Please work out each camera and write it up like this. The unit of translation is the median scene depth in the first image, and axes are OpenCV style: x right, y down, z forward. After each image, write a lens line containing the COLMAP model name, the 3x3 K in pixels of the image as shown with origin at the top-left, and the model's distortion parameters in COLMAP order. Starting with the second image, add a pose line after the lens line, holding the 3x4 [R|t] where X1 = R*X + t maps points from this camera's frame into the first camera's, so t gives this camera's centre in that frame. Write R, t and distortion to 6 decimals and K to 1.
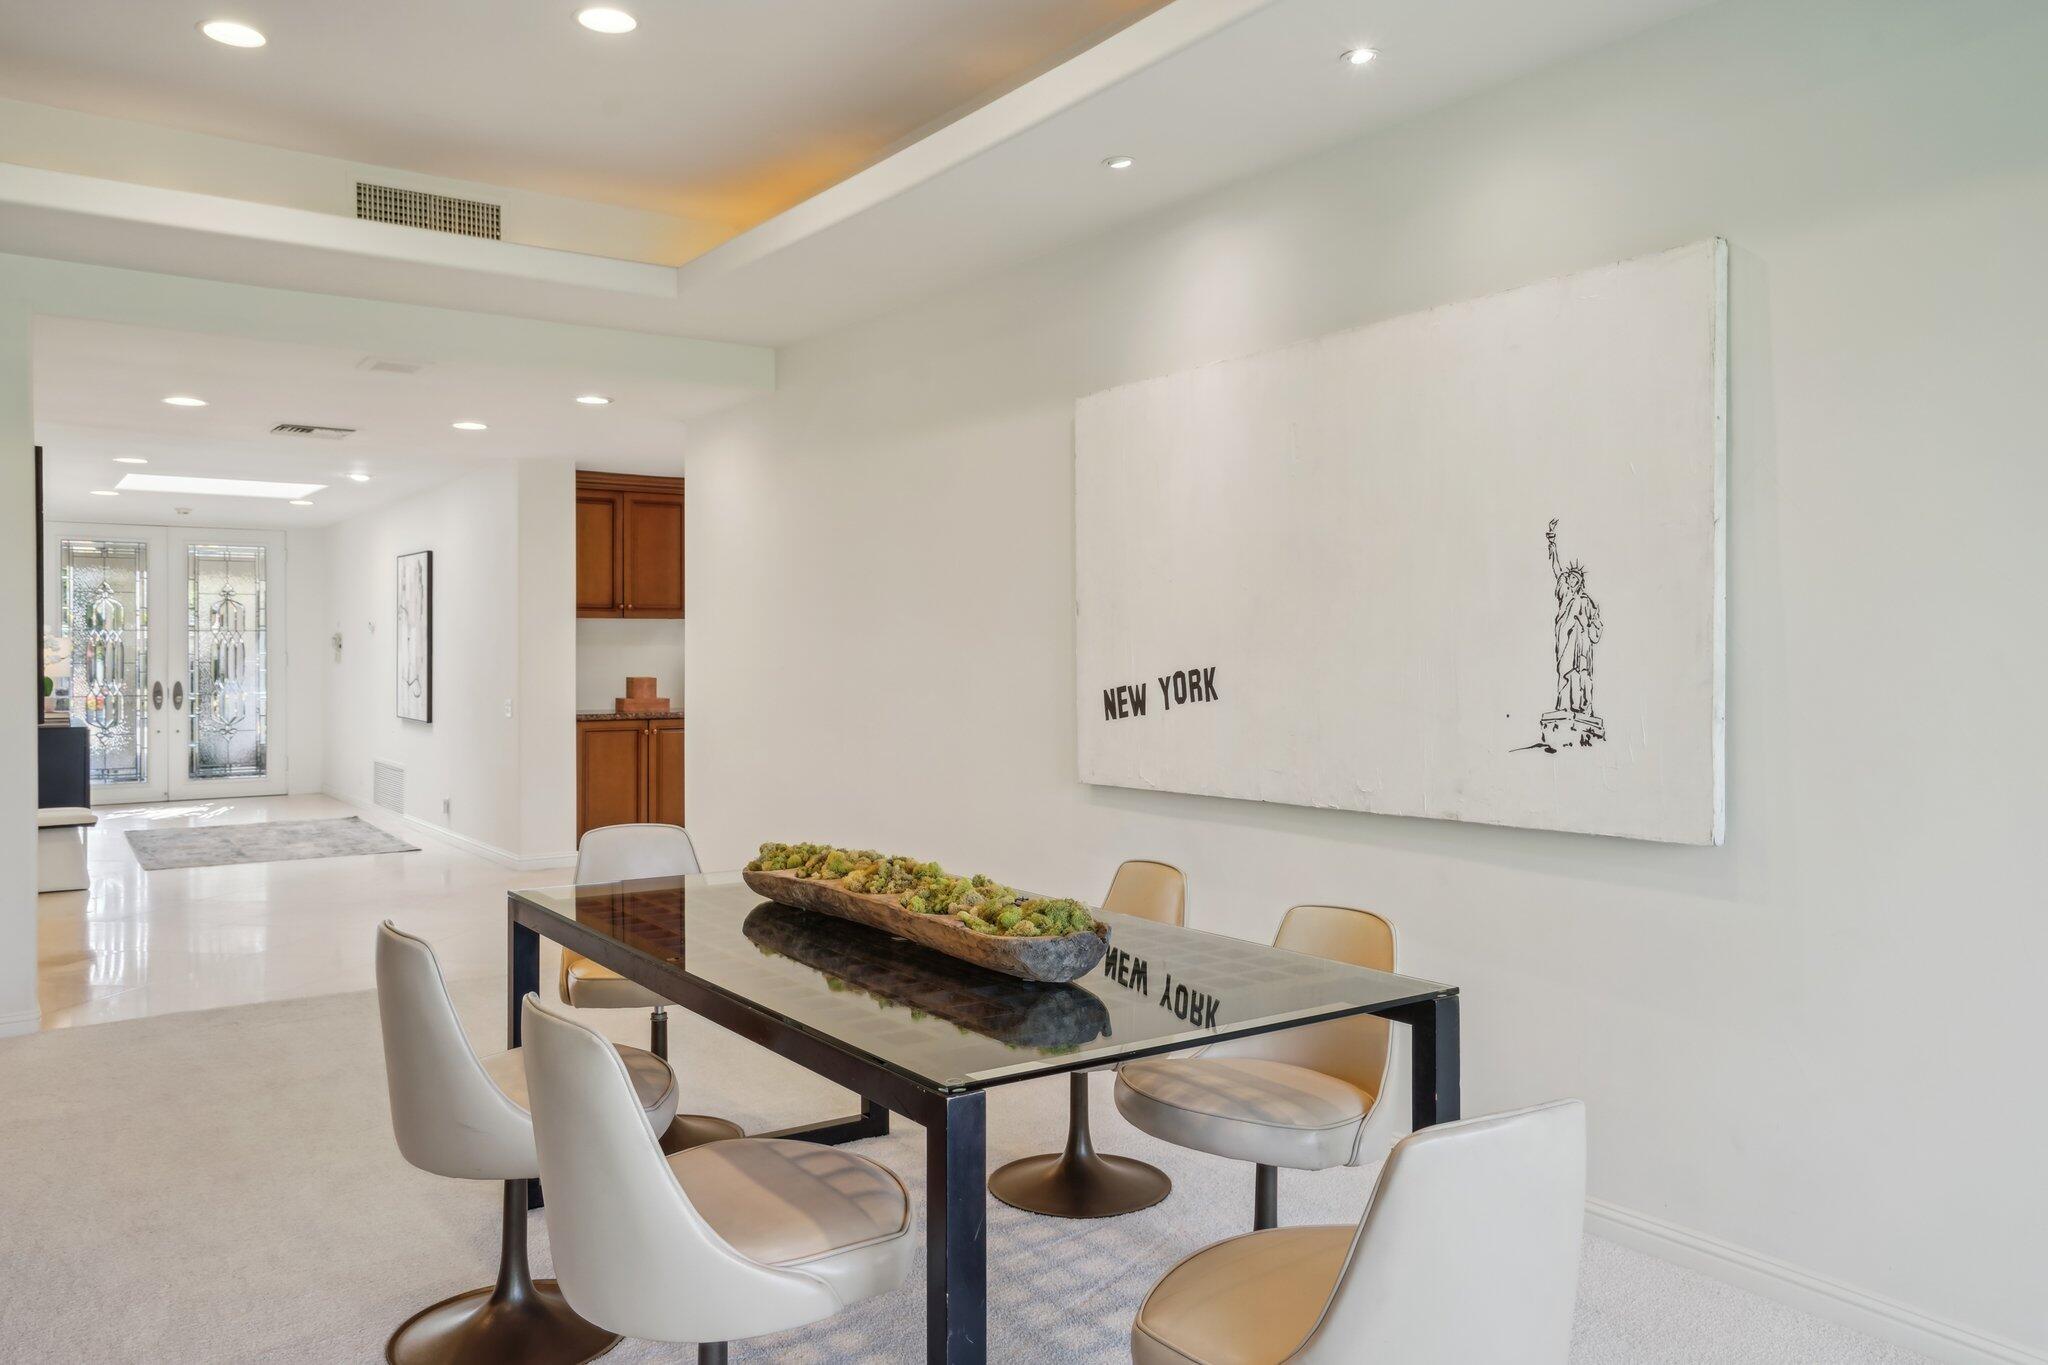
lens RADIAL K [[1500.4, 0, 1024.0], [0, 1500.4, 682.5], [0, 0, 1]] dist [-0.000792, 0.000056]
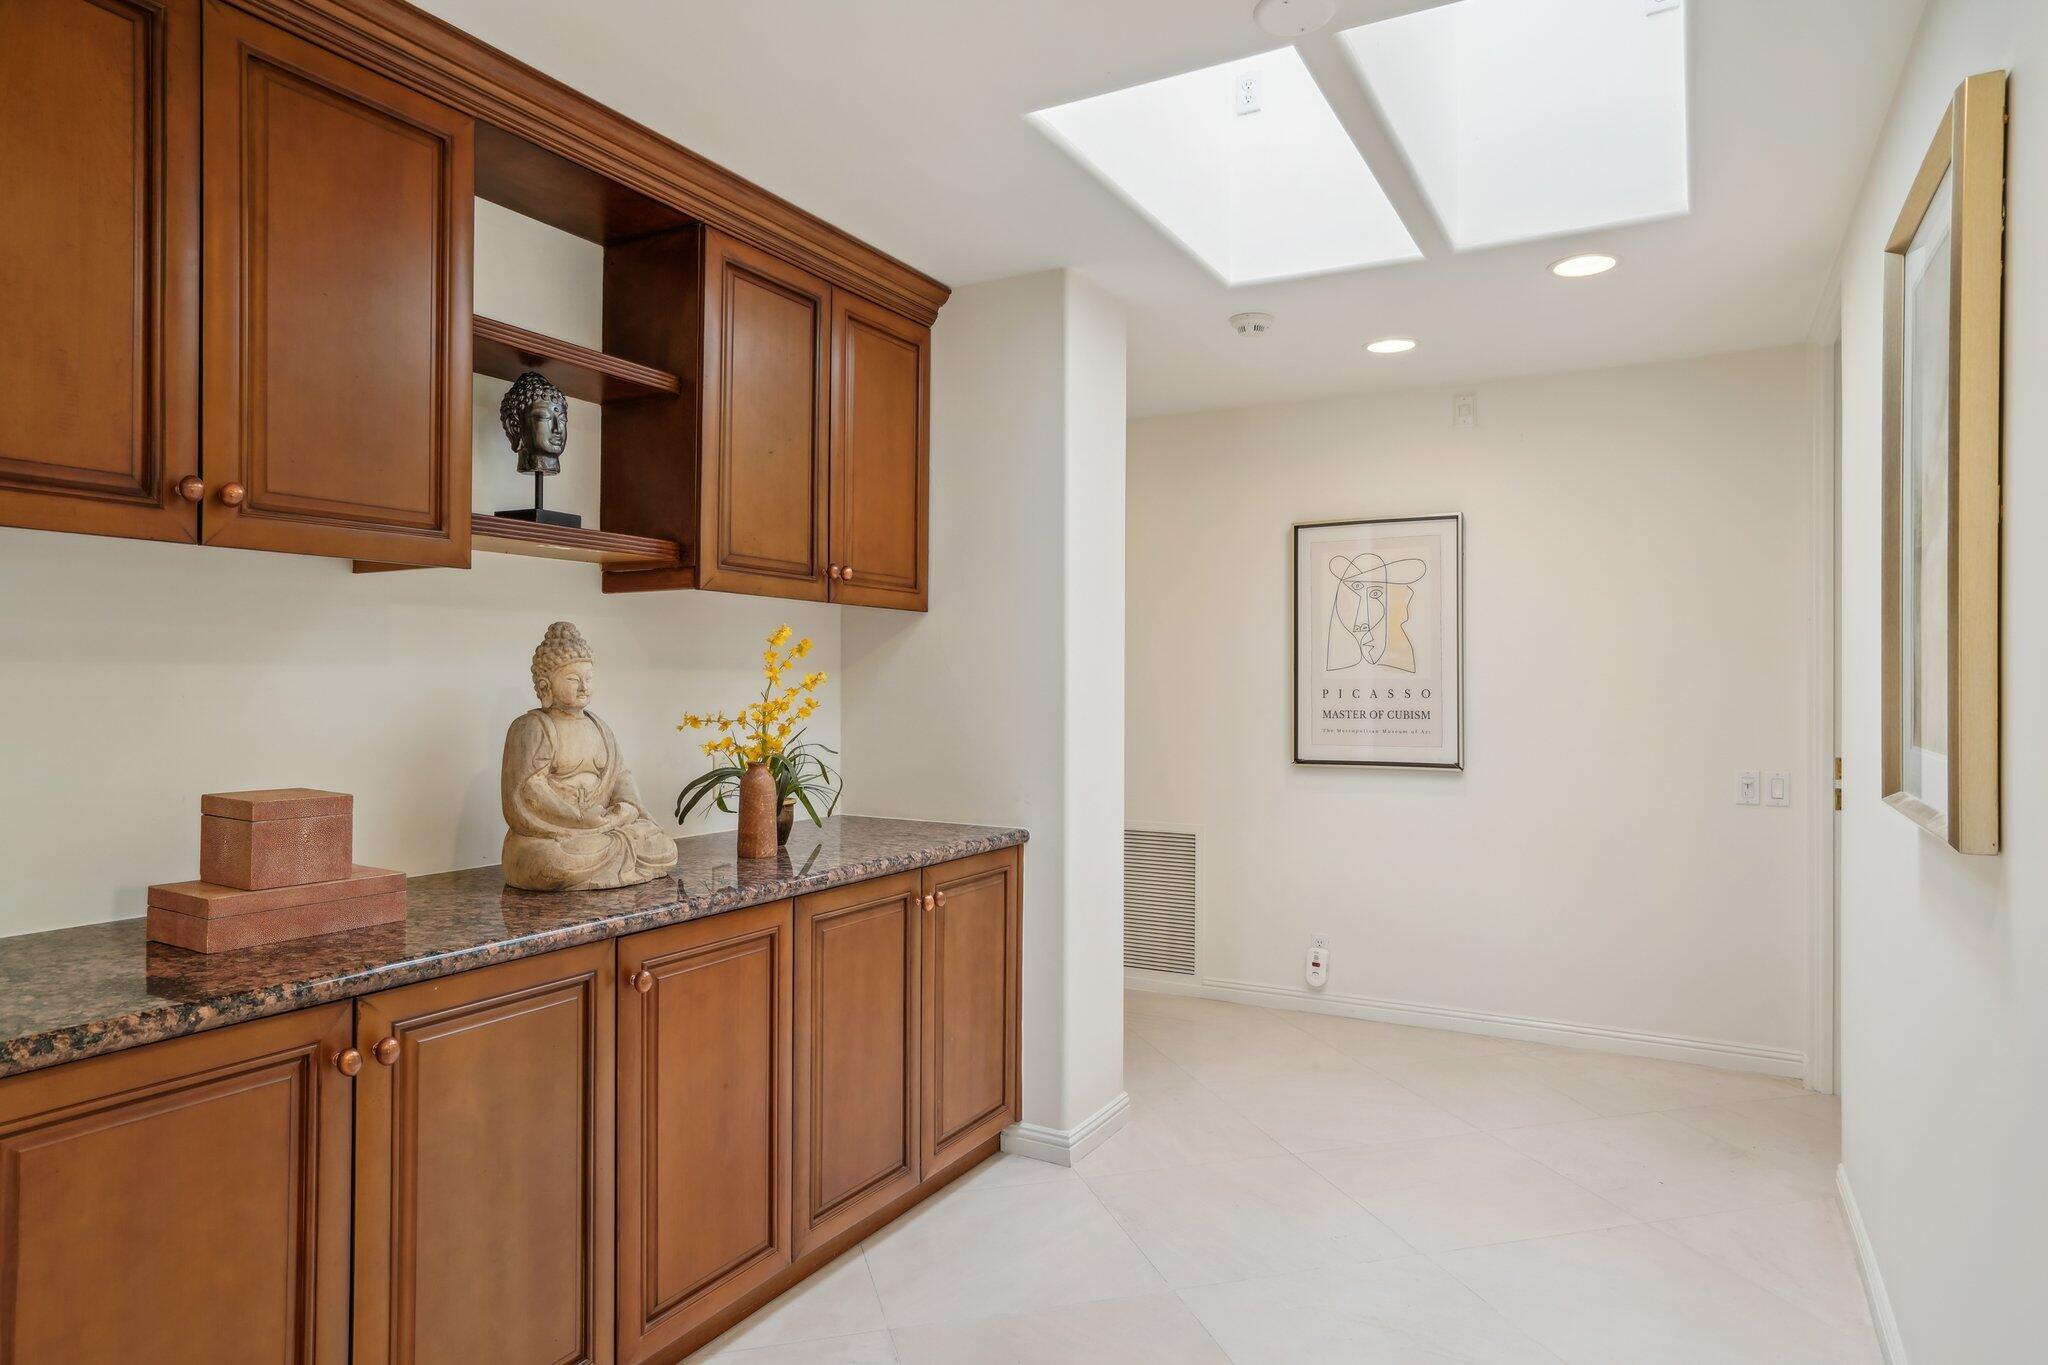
lens RADIAL K [[1240.6, 0, 1024.0], [0, 1240.6, 682.5], [0, 0, 1]] dist [-0.000542, -0.000204]
pose [[0.897813, 0.005017, 0.440348, -0.236059], [0.003615, 0.999817, -0.018763, -0.017326], [-0.440361, 0.018438, 0.897631, 0.770036]]
